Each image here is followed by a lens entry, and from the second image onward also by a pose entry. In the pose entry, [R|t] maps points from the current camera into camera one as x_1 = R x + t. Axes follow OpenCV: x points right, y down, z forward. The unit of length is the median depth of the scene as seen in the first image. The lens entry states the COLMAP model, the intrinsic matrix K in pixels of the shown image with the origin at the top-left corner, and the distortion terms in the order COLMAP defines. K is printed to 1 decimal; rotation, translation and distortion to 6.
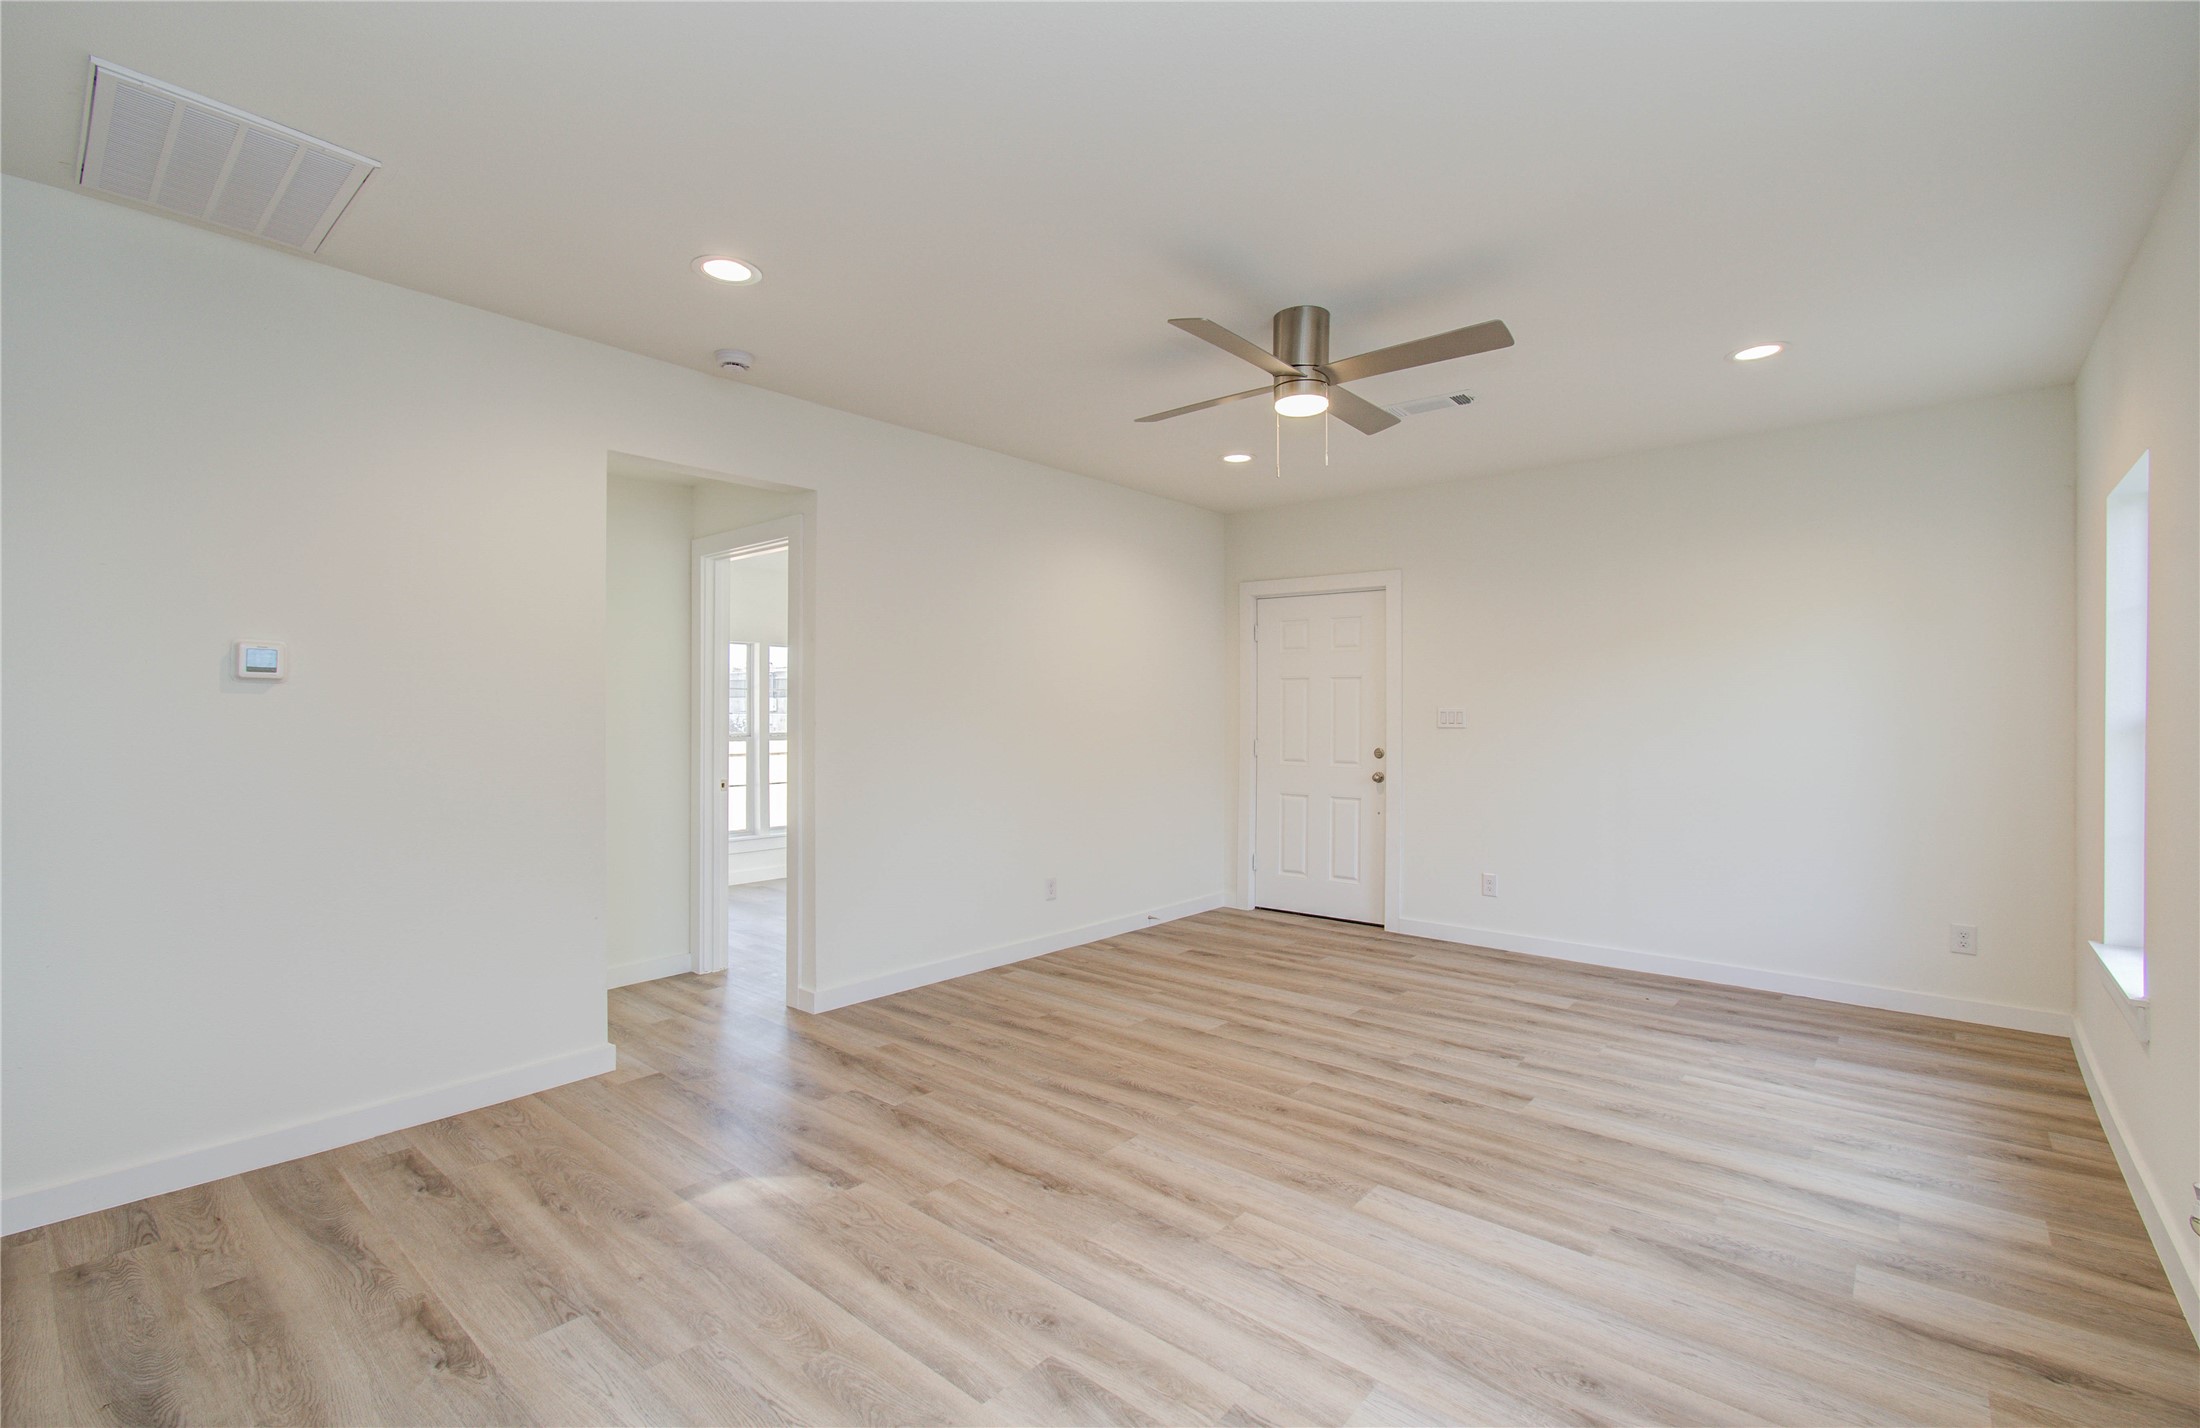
lens RADIAL K [[953.9, 0, 1093.7], [0, 953.9, 722.4], [0, 0, 1]] dist [-0.004918, 0.000184]
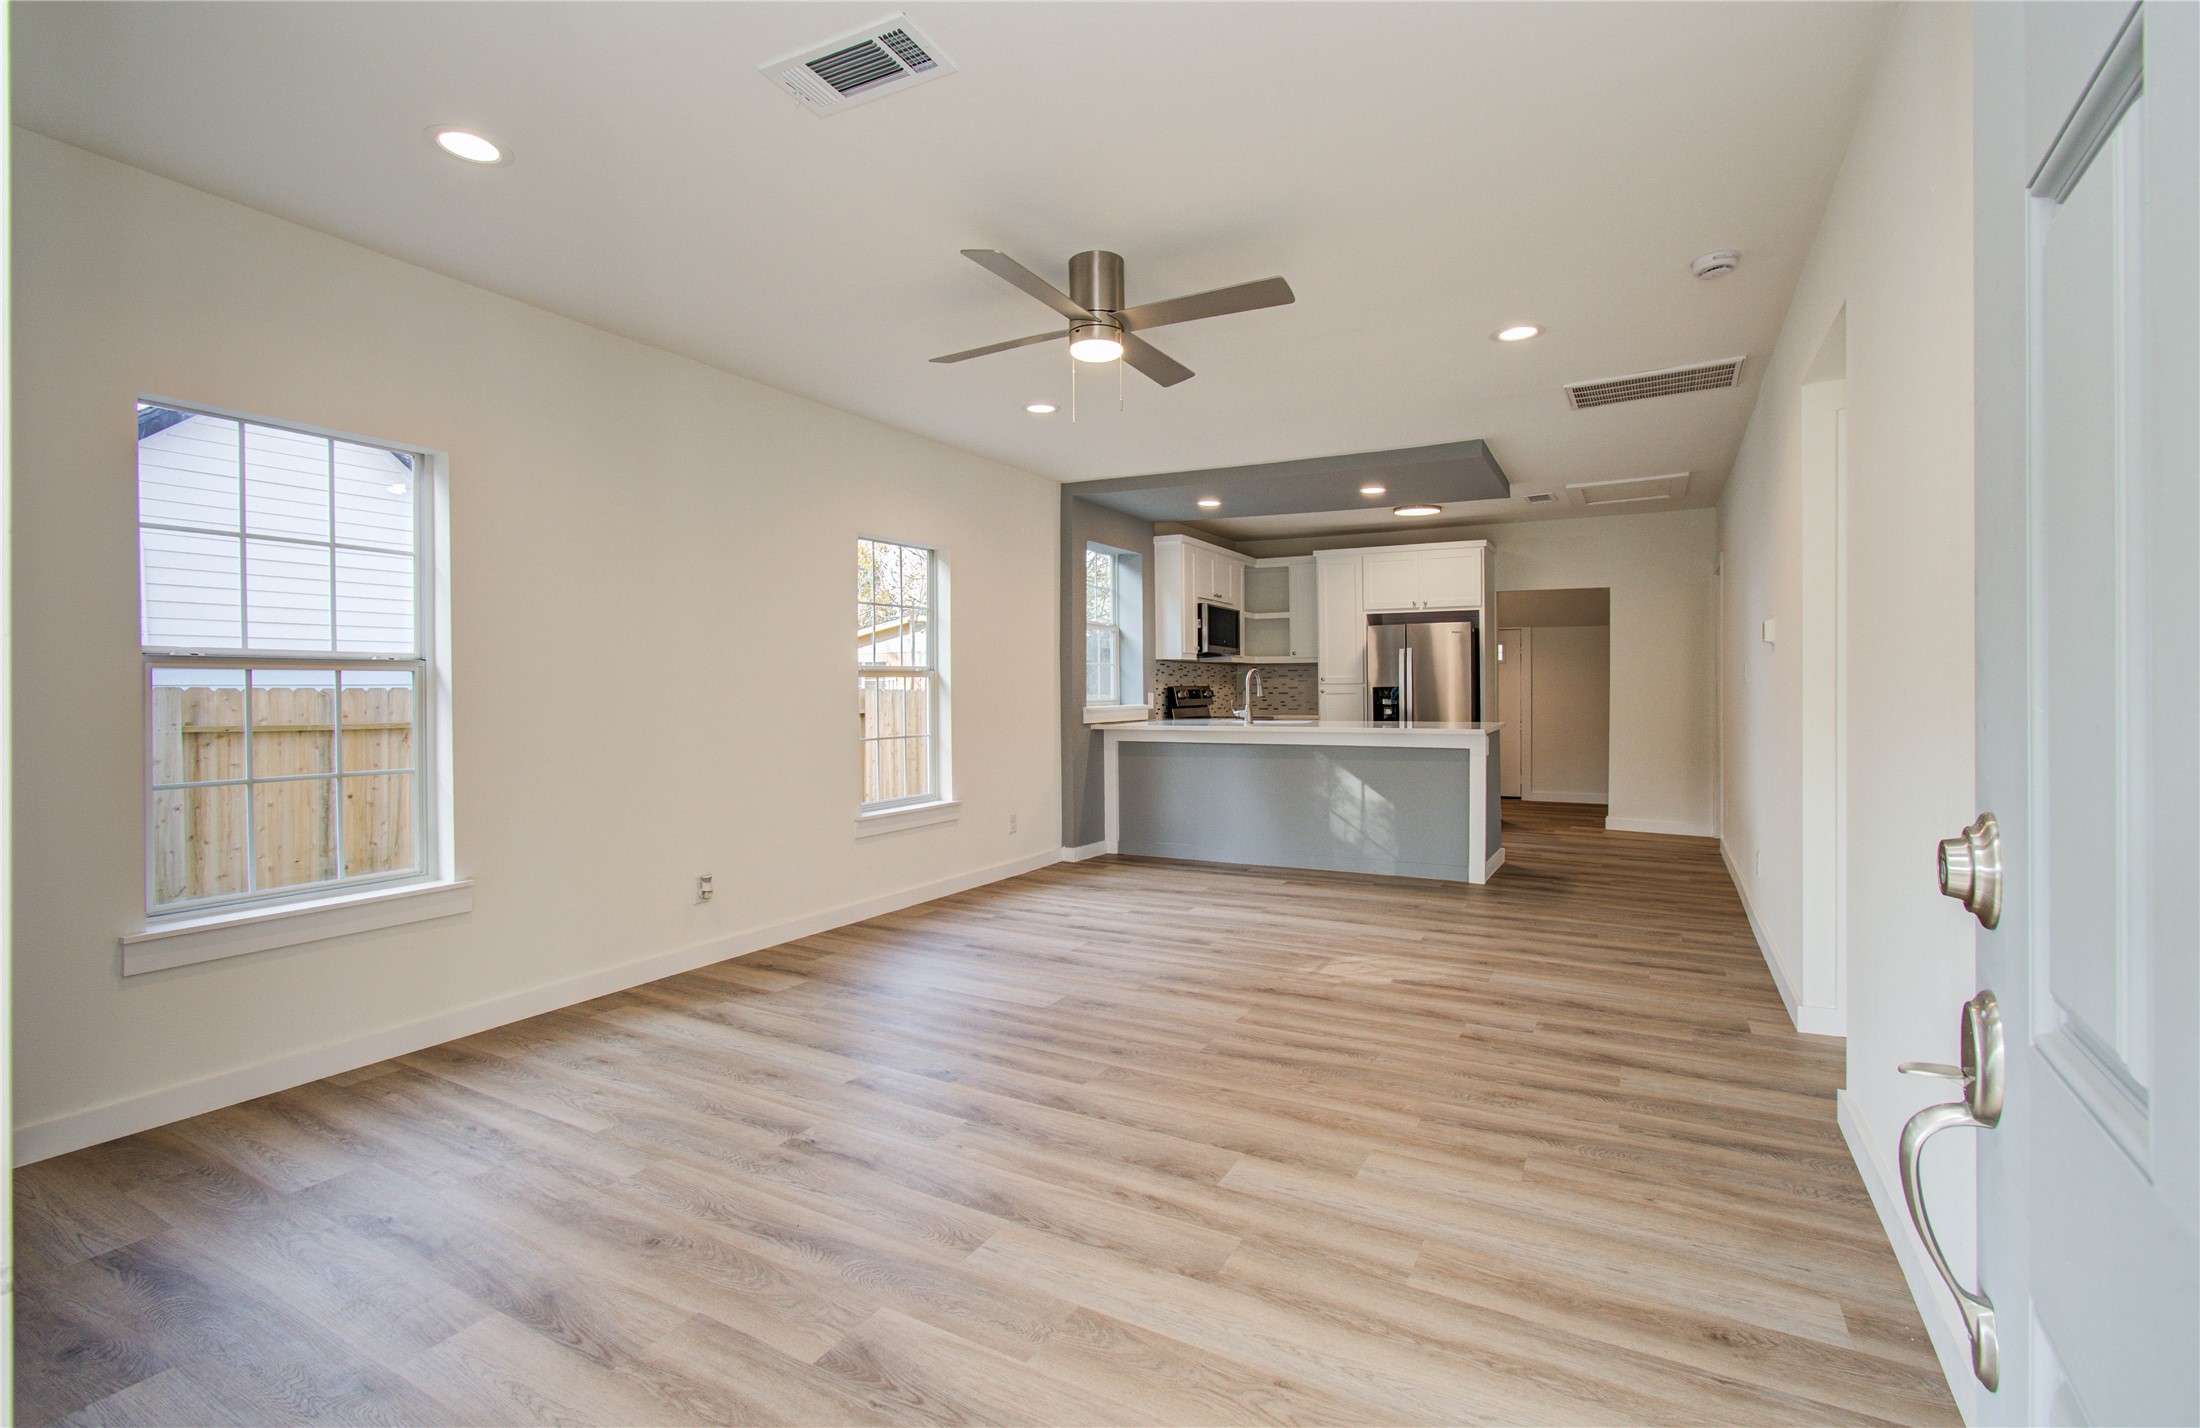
lens RADIAL K [[998.9, 0, 1102.5], [0, 998.9, 687.3], [0, 0, 1]] dist [0.000970, 0.000926]
pose [[-0.978766, 0.001015, -0.204976, 0.373889], [0.000421, 0.999996, 0.002939, 0.015459], [0.204978, 0.002791, -0.978763, 1.772686]]
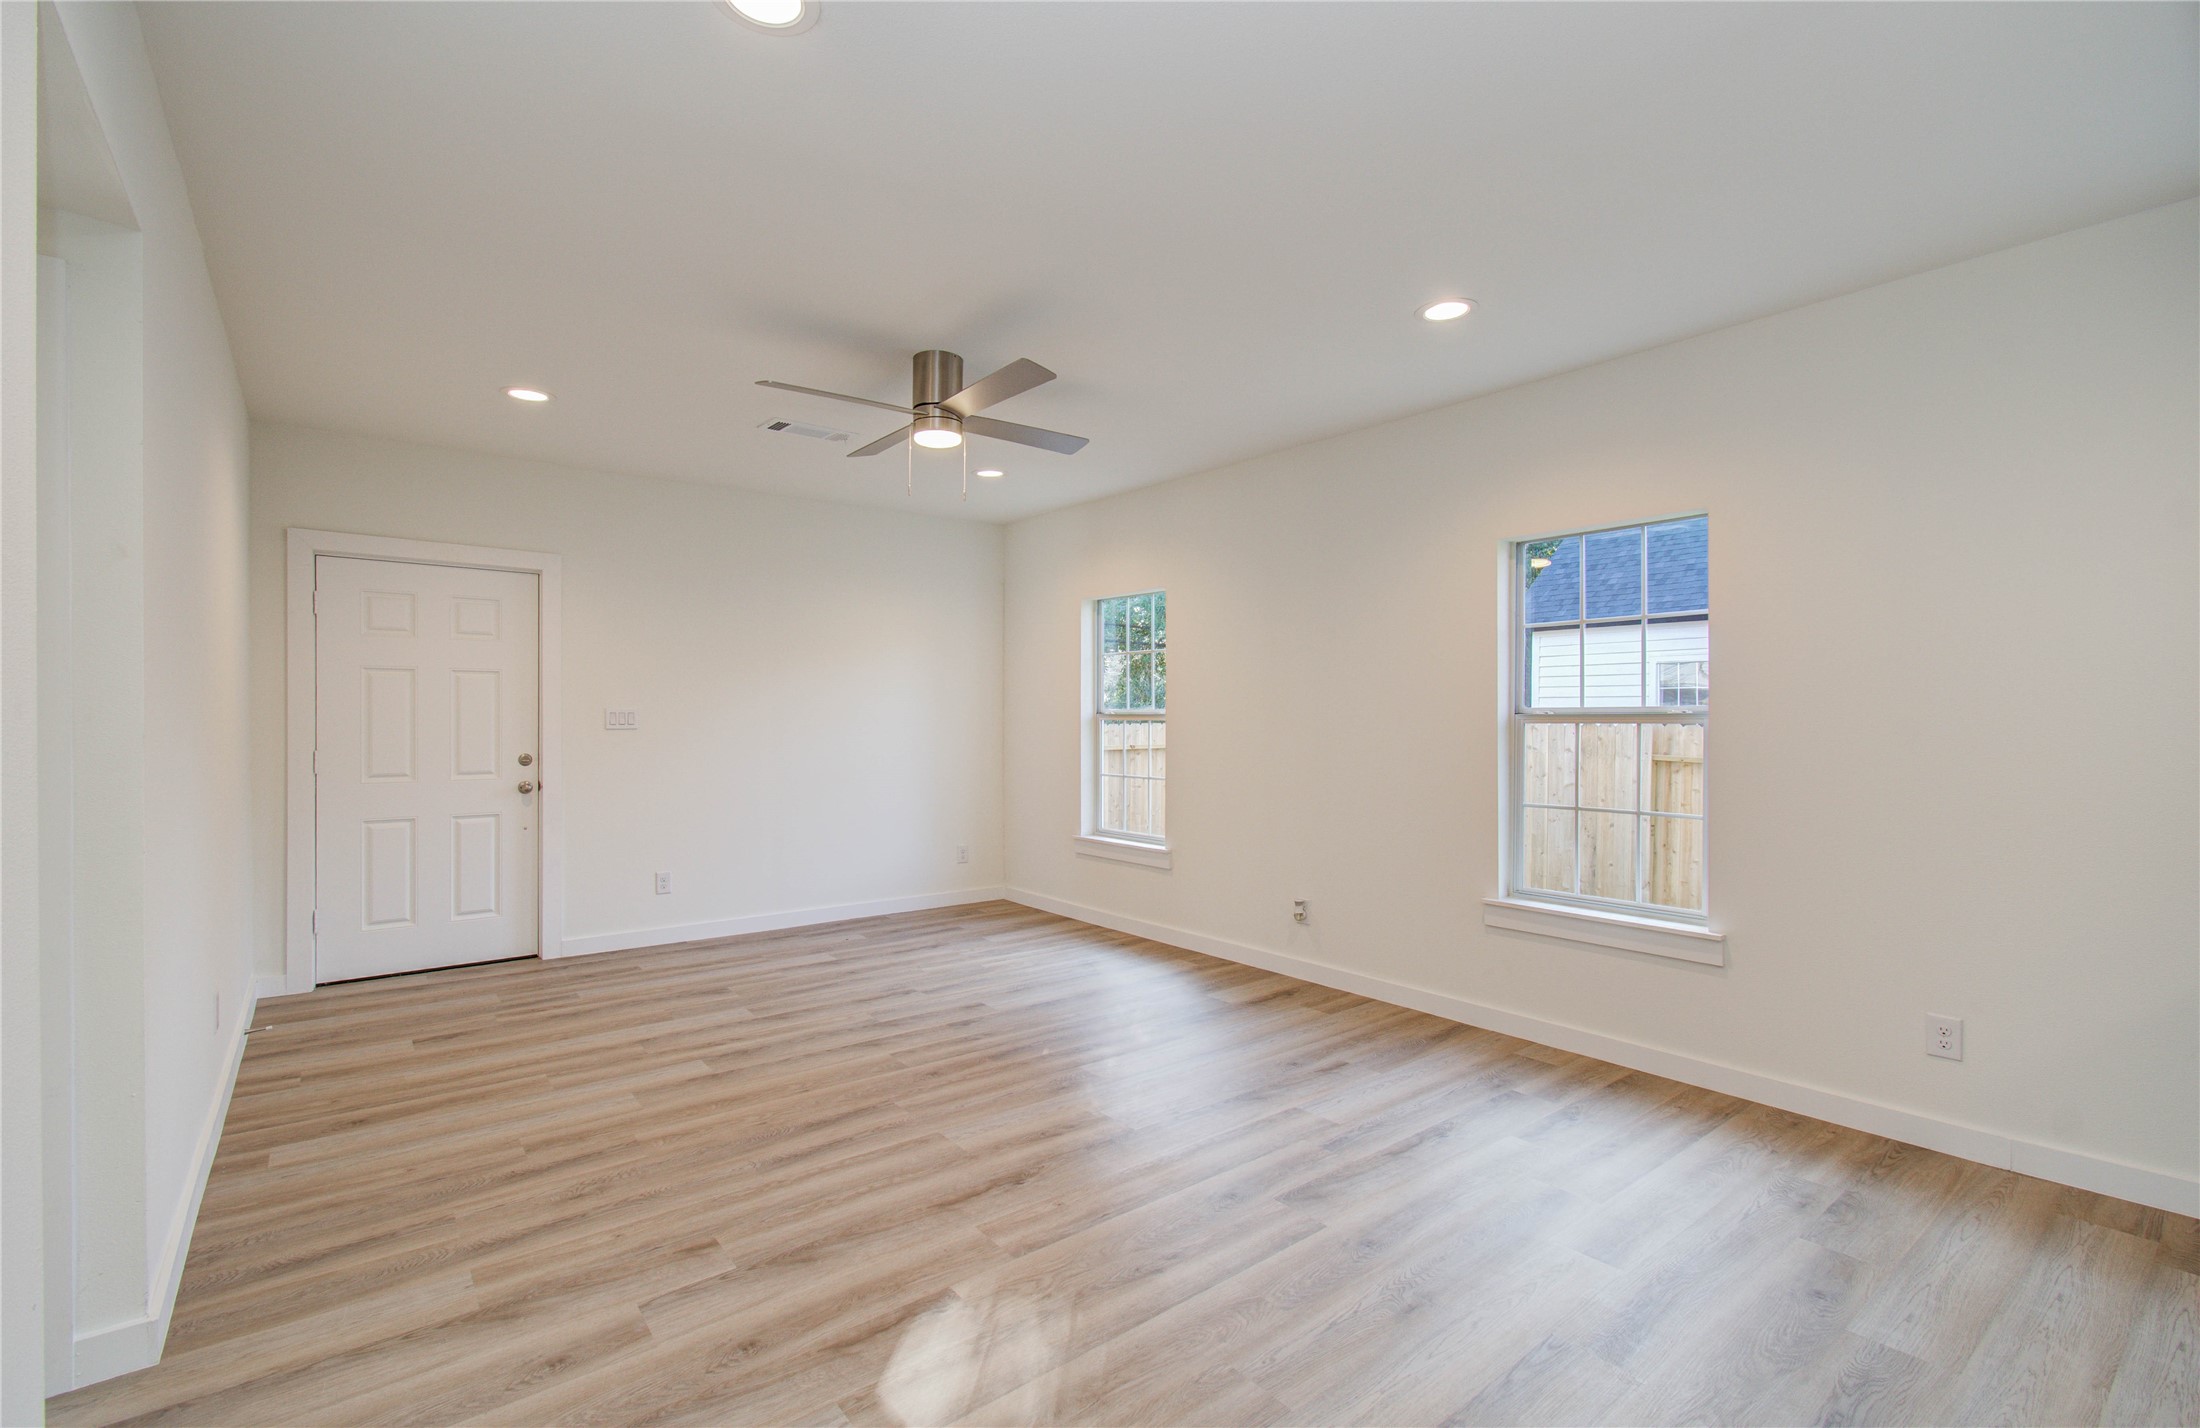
lens RADIAL K [[953.9, 0, 1093.7], [0, 953.9, 722.4], [0, 0, 1]] dist [-0.004918, 0.000184]
pose [[0.190313, -0.004317, 0.981714, -0.750146], [0.002167, 0.999990, 0.003978, -0.006853], [-0.981721, 0.001371, 0.190320, 0.526710]]
